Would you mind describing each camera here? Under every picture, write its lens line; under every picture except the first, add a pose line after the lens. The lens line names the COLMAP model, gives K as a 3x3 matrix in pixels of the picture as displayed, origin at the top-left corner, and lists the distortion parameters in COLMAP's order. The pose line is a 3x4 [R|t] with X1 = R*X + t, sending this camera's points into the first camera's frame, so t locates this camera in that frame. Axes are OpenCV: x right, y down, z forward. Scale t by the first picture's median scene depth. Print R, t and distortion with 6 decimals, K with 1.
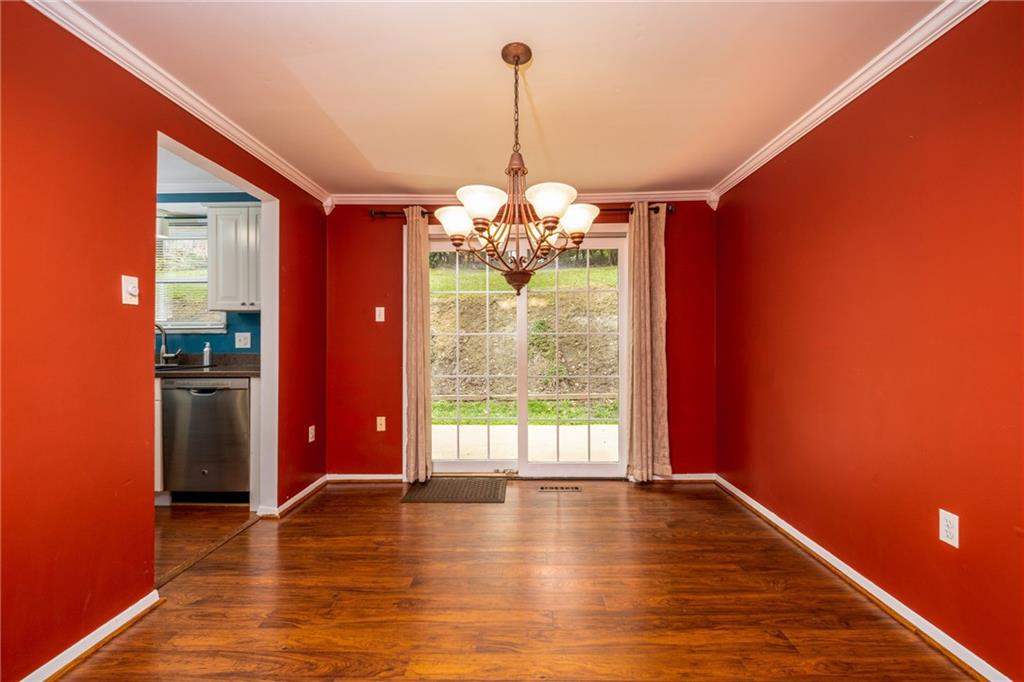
lens RADIAL K [[421.3, 0, 519.7], [0, 421.3, 340.4], [0, 0, 1]] dist [-0.000173, -0.000266]
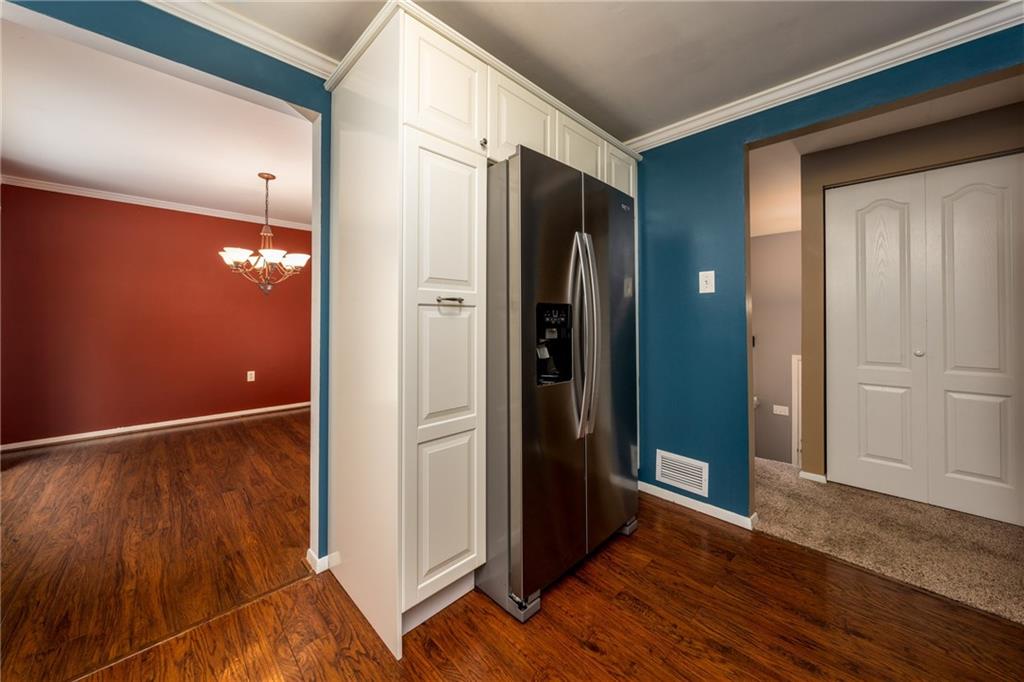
lens RADIAL K [[356.7, 0, 501.7], [0, 356.7, 320.6], [0, 0, 1]] dist [-0.020631, -0.000040]
pose [[-0.712927, -0.000931, 0.701238, -1.036260], [-0.004275, 0.999986, -0.003018, 0.006599], [-0.701225, -0.005150, -0.712921, 0.729333]]
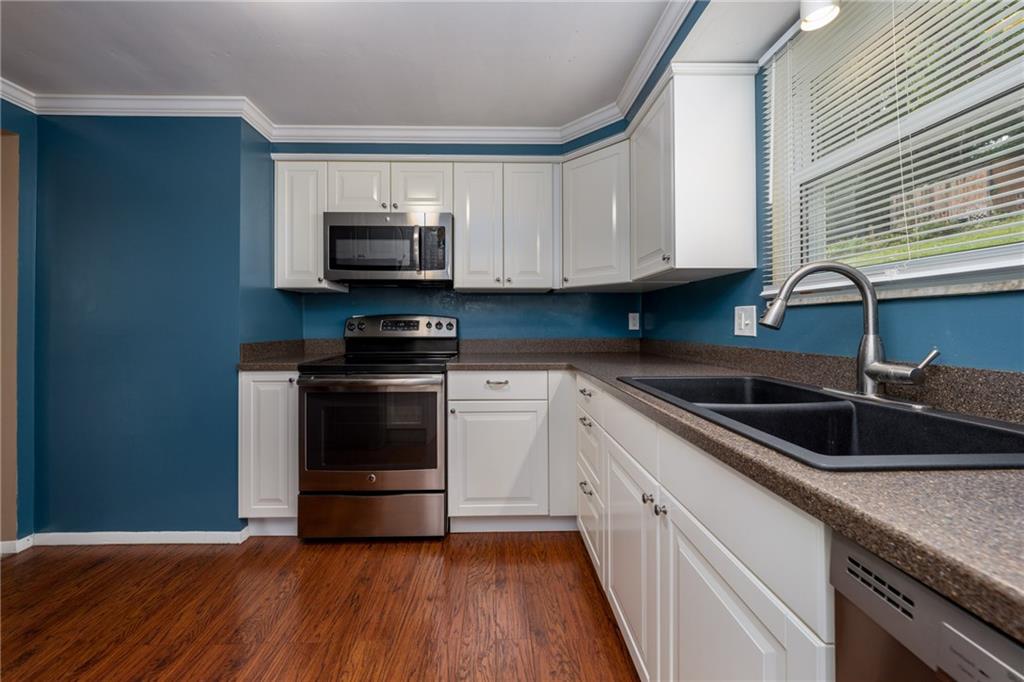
lens RADIAL K [[356.7, 0, 501.7], [0, 356.7, 320.6], [0, 0, 1]] dist [-0.020631, -0.000040]
pose [[0.047738, -0.011079, -0.998798, -0.604779], [0.000733, 0.999939, -0.011057, 0.002806], [0.998860, -0.000204, 0.047743, 0.718753]]
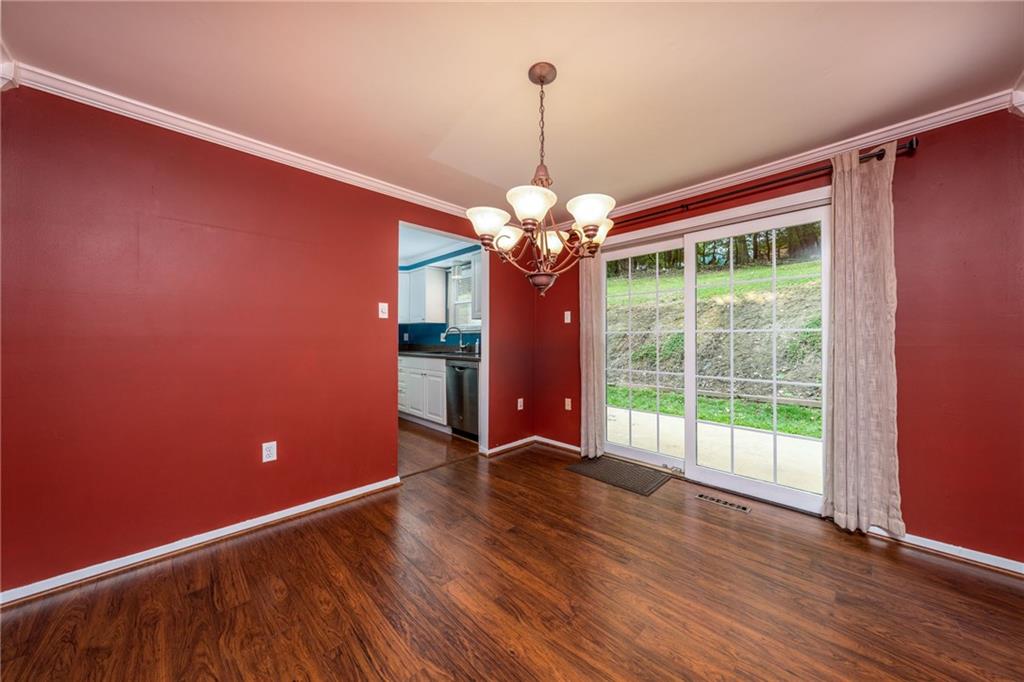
lens RADIAL K [[345.0, 0, 519.3], [0, 345.0, 335.1], [0, 0, 1]] dist [-0.006377, -0.000029]
pose [[0.717977, -0.003475, -0.696058, 0.294916], [-0.002532, 0.999968, -0.007604, 0.000683], [0.696062, 0.007222, 0.717945, 0.166321]]
